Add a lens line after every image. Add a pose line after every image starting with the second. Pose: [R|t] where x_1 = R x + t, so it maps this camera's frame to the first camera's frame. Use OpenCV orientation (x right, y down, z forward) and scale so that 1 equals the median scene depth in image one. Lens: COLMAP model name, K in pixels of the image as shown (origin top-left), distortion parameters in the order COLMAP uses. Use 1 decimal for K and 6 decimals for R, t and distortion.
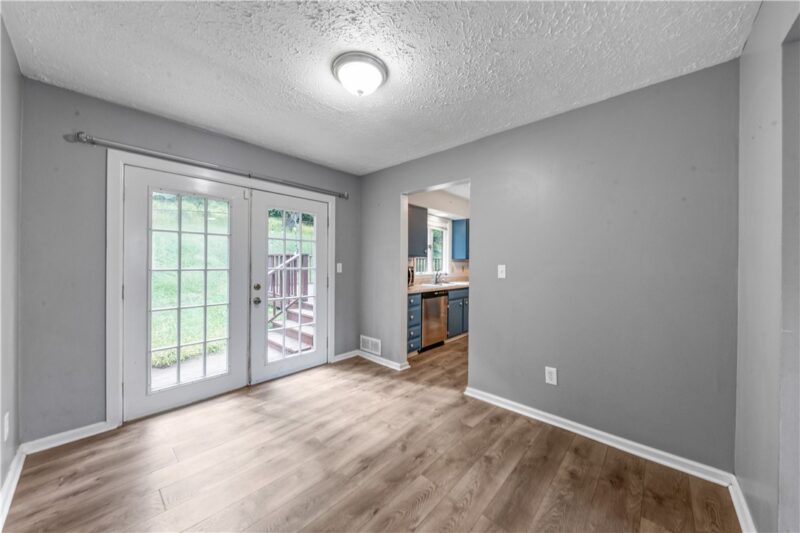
lens RADIAL K [[281.3, 0, 400.0], [0, 281.3, 266.5], [0, 0, 1]] dist [0.000040, -0.000186]
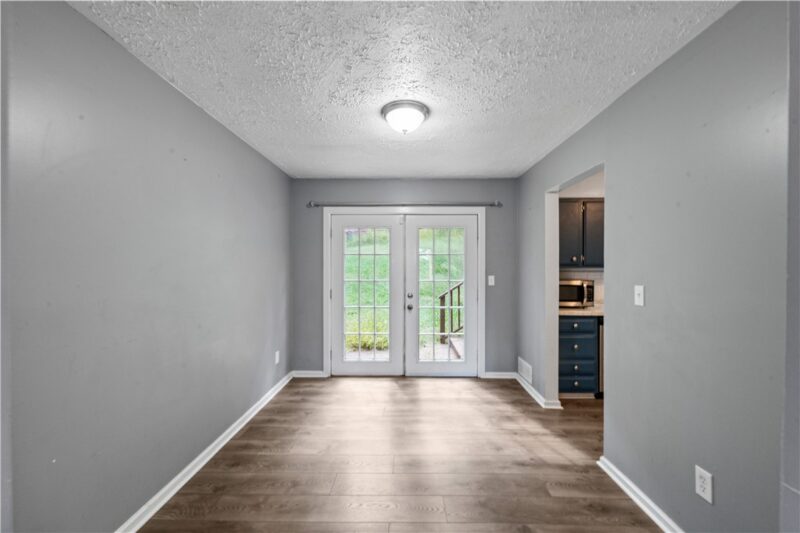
lens RADIAL K [[313.0, 0, 401.1], [0, 313.0, 270.9], [0, 0, 1]] dist [0.000255, -0.000330]
pose [[0.659954, 0.002403, -0.751303, 0.496230], [-0.005100, 0.999986, -0.001282, -0.032351], [0.751289, 0.004678, 0.659957, 0.096938]]
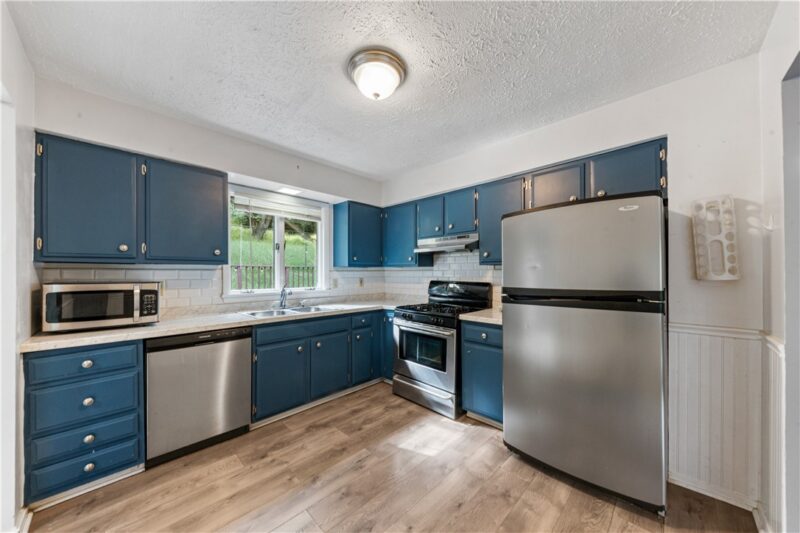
lens RADIAL K [[285.4, 0, 398.8], [0, 285.4, 273.7], [0, 0, 1]] dist [0.055152, -0.000048]
pose [[0.998434, 0.000338, -0.055934, 0.732778], [-0.000372, 1.000000, -0.000603, -0.021888], [0.055934, 0.000623, 0.998434, 0.746097]]
